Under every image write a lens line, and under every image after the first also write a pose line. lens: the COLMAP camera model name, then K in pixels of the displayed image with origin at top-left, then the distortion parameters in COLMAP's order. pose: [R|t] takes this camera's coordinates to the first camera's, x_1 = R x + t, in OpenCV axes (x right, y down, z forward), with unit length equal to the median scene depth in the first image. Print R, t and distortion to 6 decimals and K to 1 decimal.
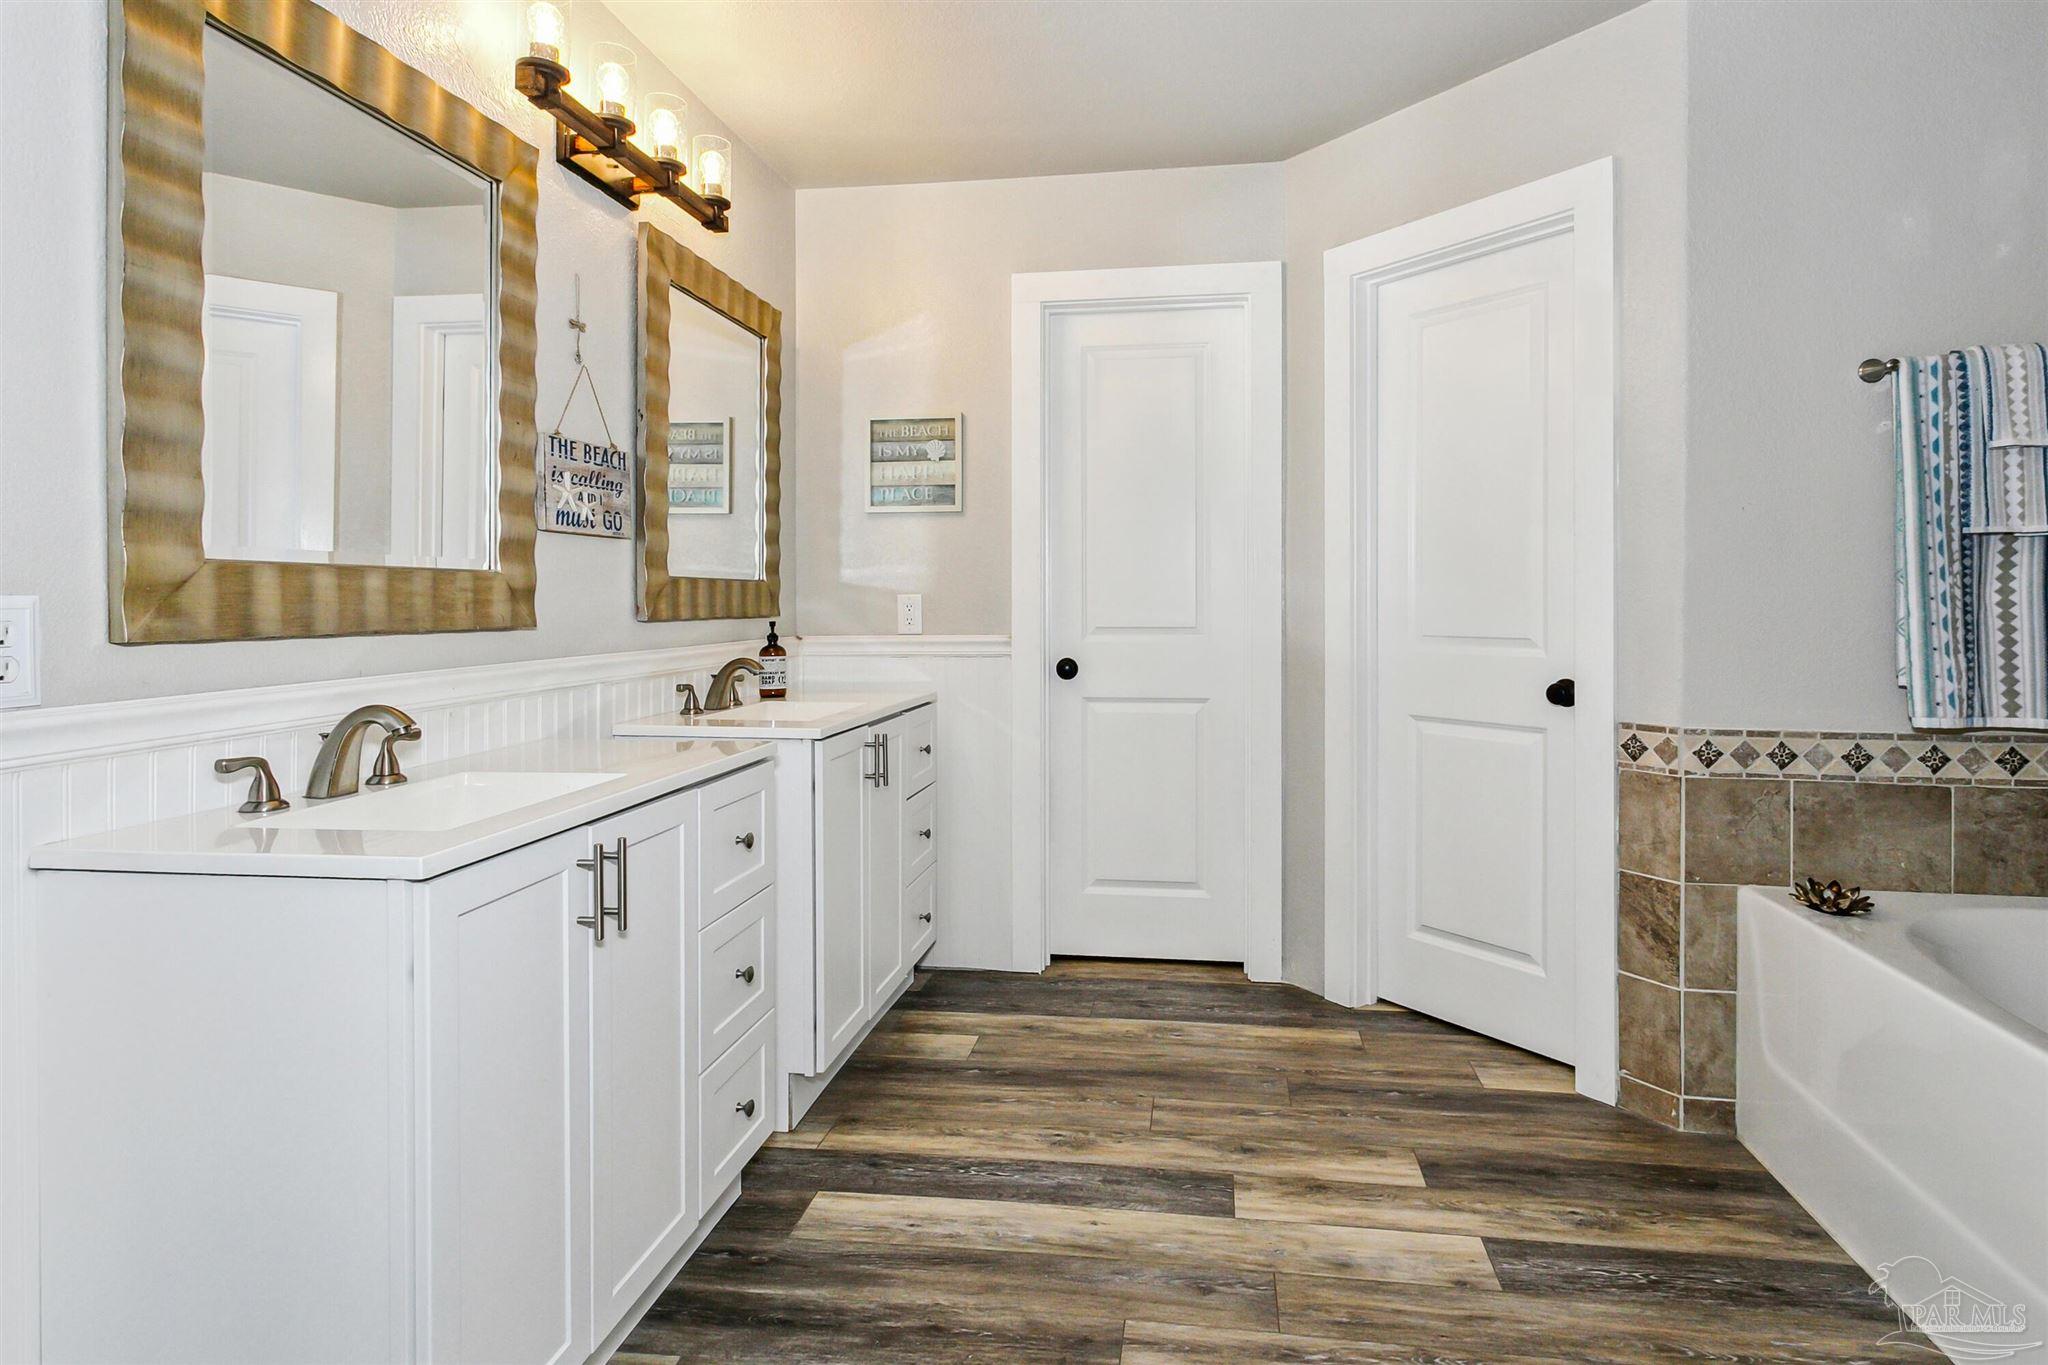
lens RADIAL K [[1061.3, 0, 1067.3], [0, 1061.3, 592.4], [0, 0, 1]] dist [-0.000229, 0.002536]
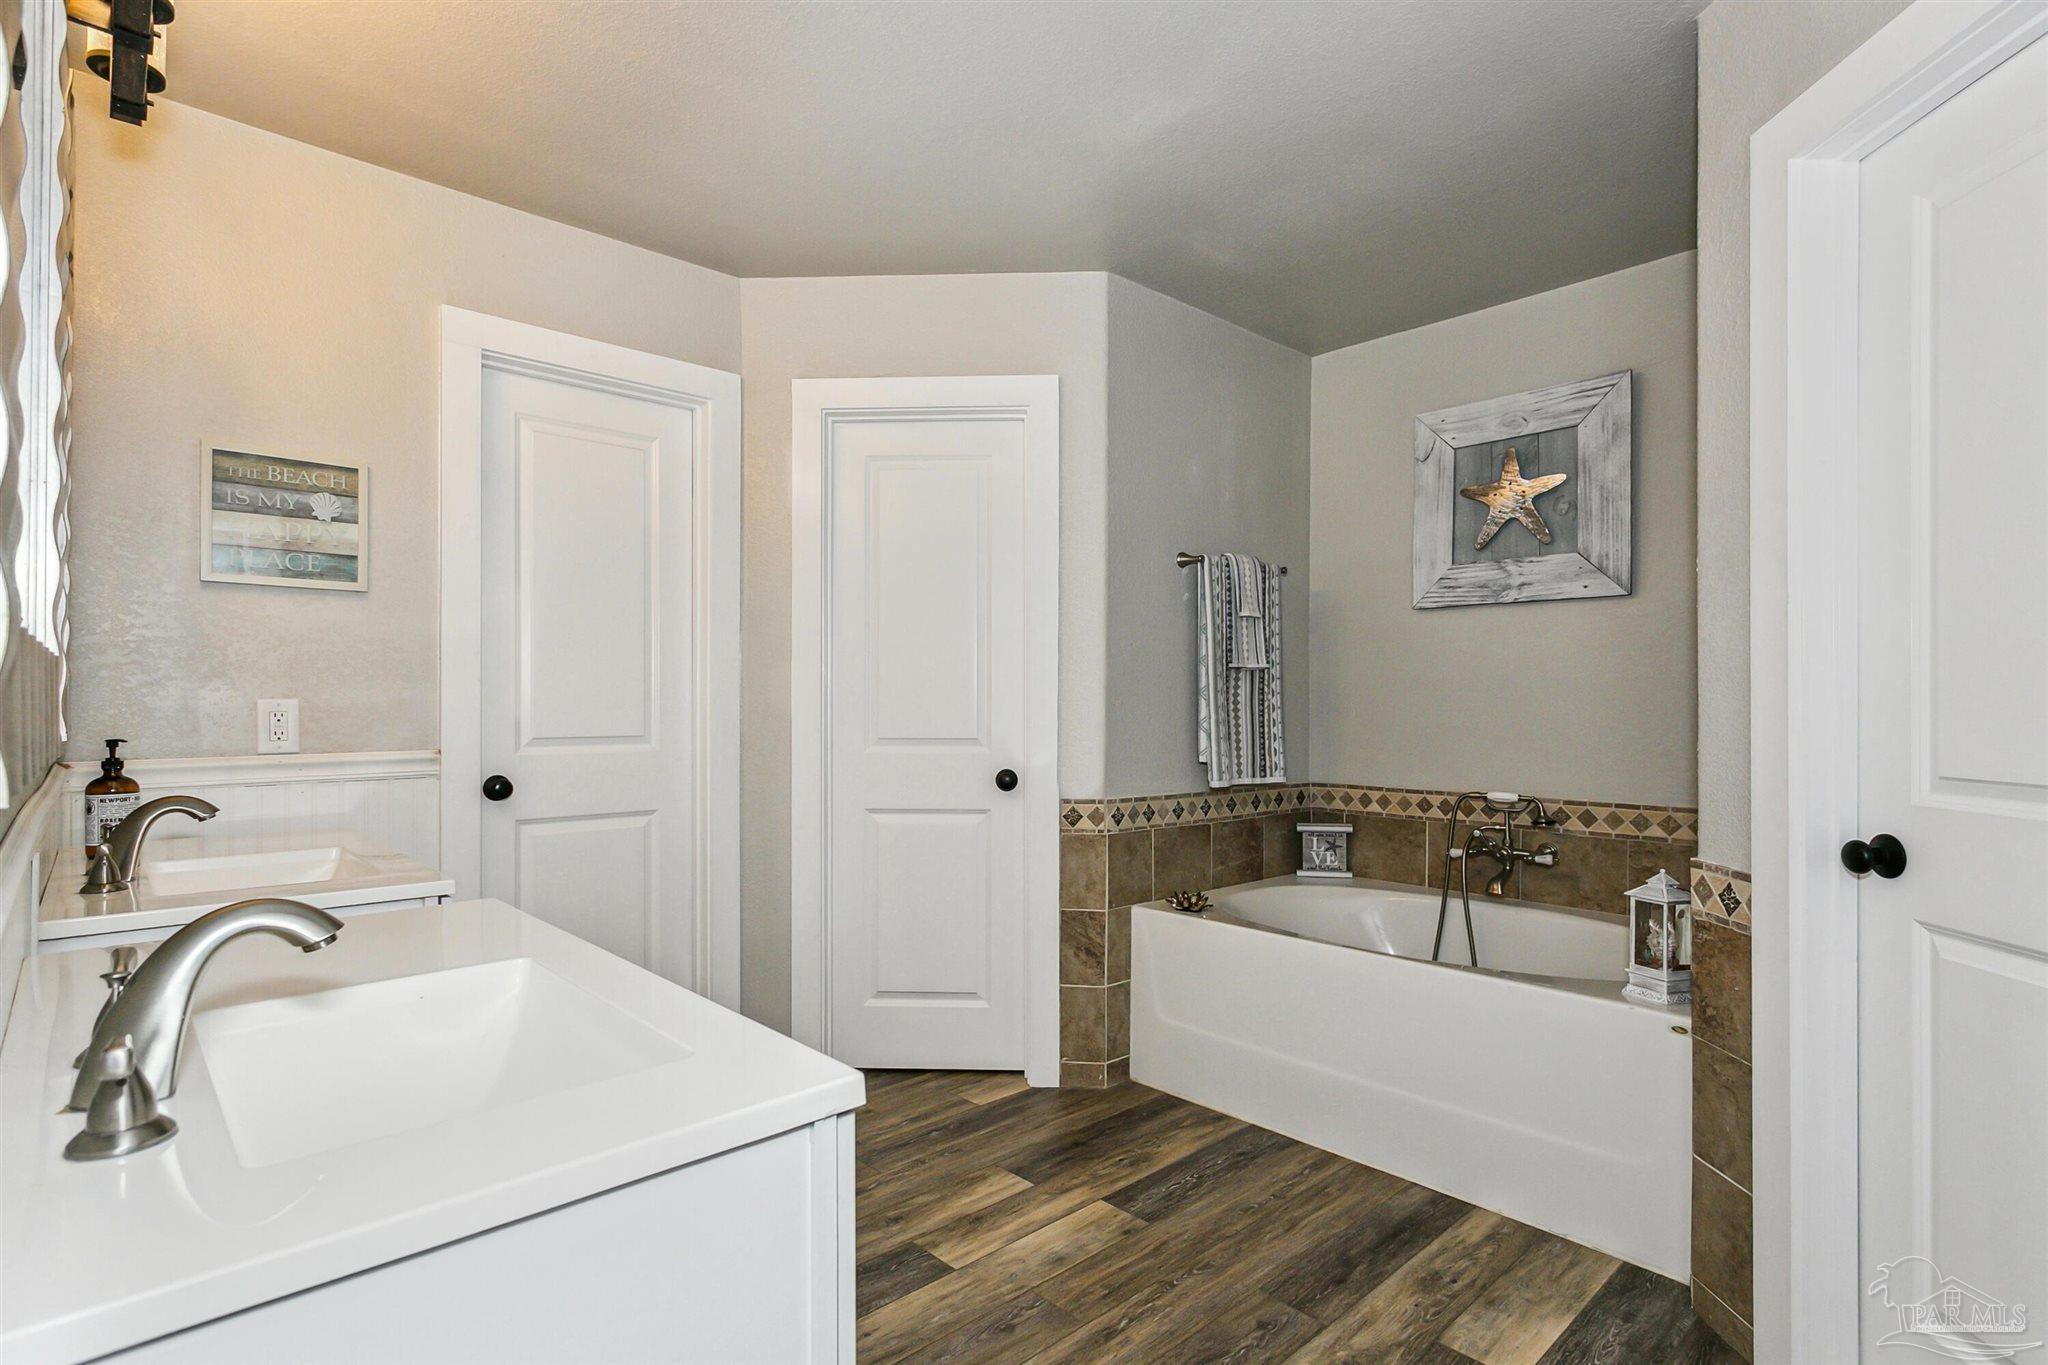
lens RADIAL K [[1003.2, 0, 1024.6], [0, 1003.2, 698.7], [0, 0, 1]] dist [0.000182, 0.000388]
pose [[0.635977, 0.008435, 0.771662, -0.510090], [-0.005824, 0.999964, -0.006132, 0.004155], [-0.771686, -0.000594, 0.636003, 0.242918]]
